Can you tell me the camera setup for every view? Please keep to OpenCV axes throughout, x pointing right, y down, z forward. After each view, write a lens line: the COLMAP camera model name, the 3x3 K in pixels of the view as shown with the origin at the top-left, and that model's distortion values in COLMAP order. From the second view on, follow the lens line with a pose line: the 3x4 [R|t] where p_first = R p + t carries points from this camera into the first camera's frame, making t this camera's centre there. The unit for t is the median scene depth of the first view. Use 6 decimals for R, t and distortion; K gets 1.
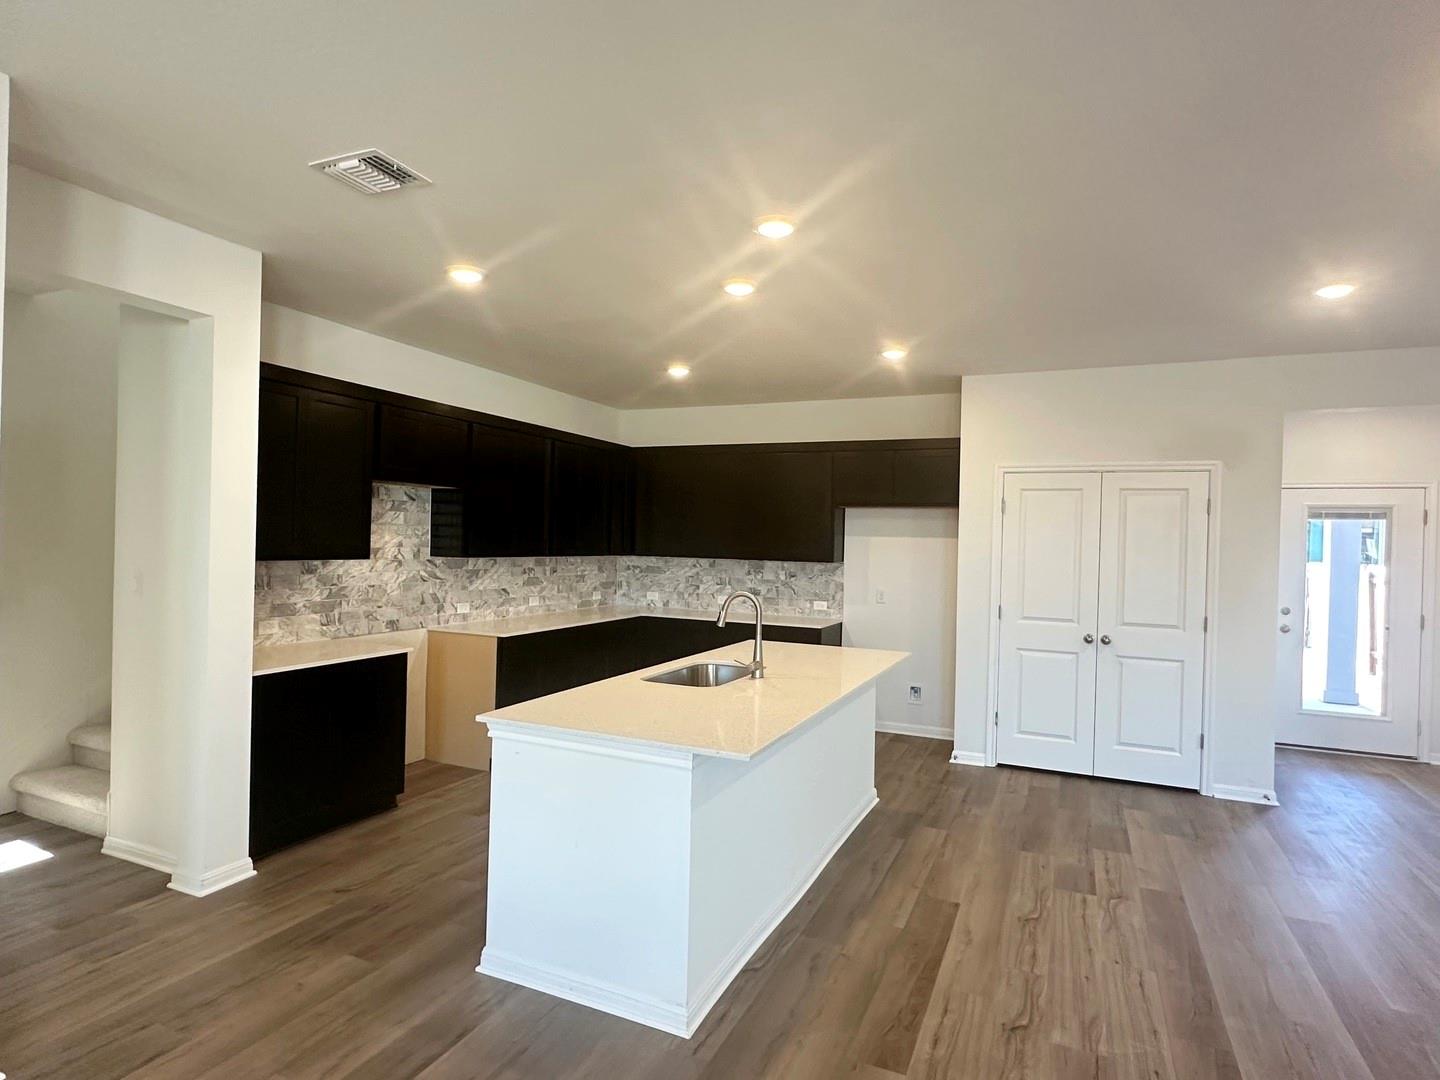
lens RADIAL K [[795.9, 0, 715.8], [0, 795.9, 542.0], [0, 0, 1]] dist [-0.002163, 0.000052]
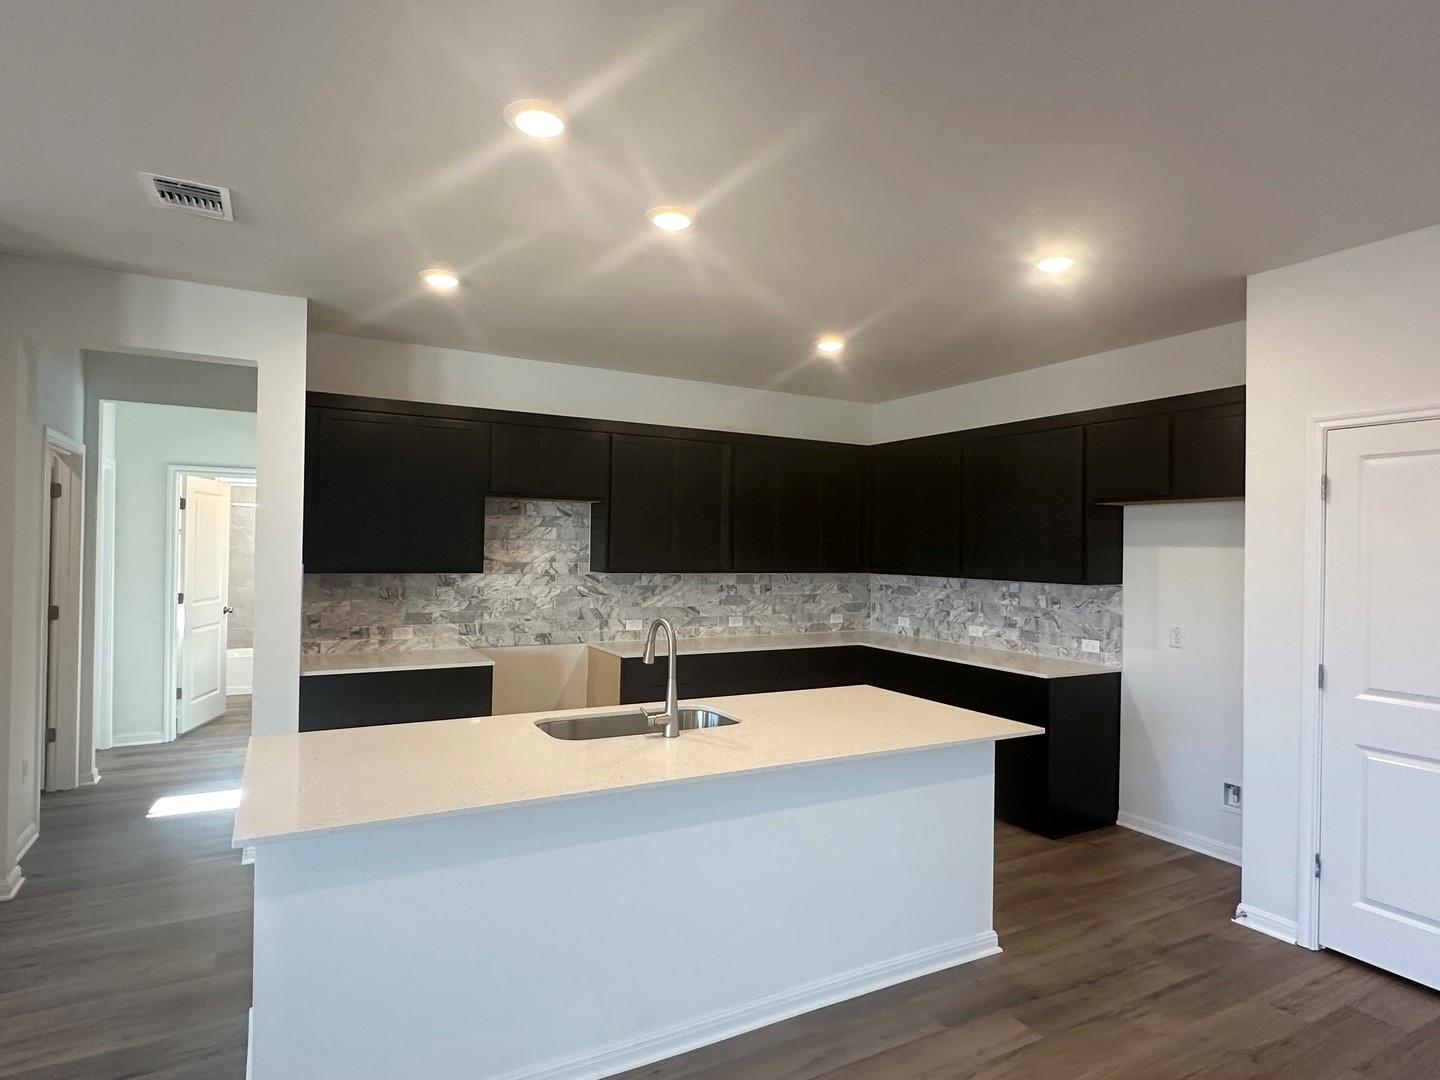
lens RADIAL K [[795.9, 0, 715.8], [0, 795.9, 542.0], [0, 0, 1]] dist [-0.002163, 0.000052]
pose [[0.798243, -0.016156, -0.602119, 0.345307], [0.001595, 0.999693, -0.024709, 0.005673], [0.602334, 0.018763, 0.798024, 0.280615]]
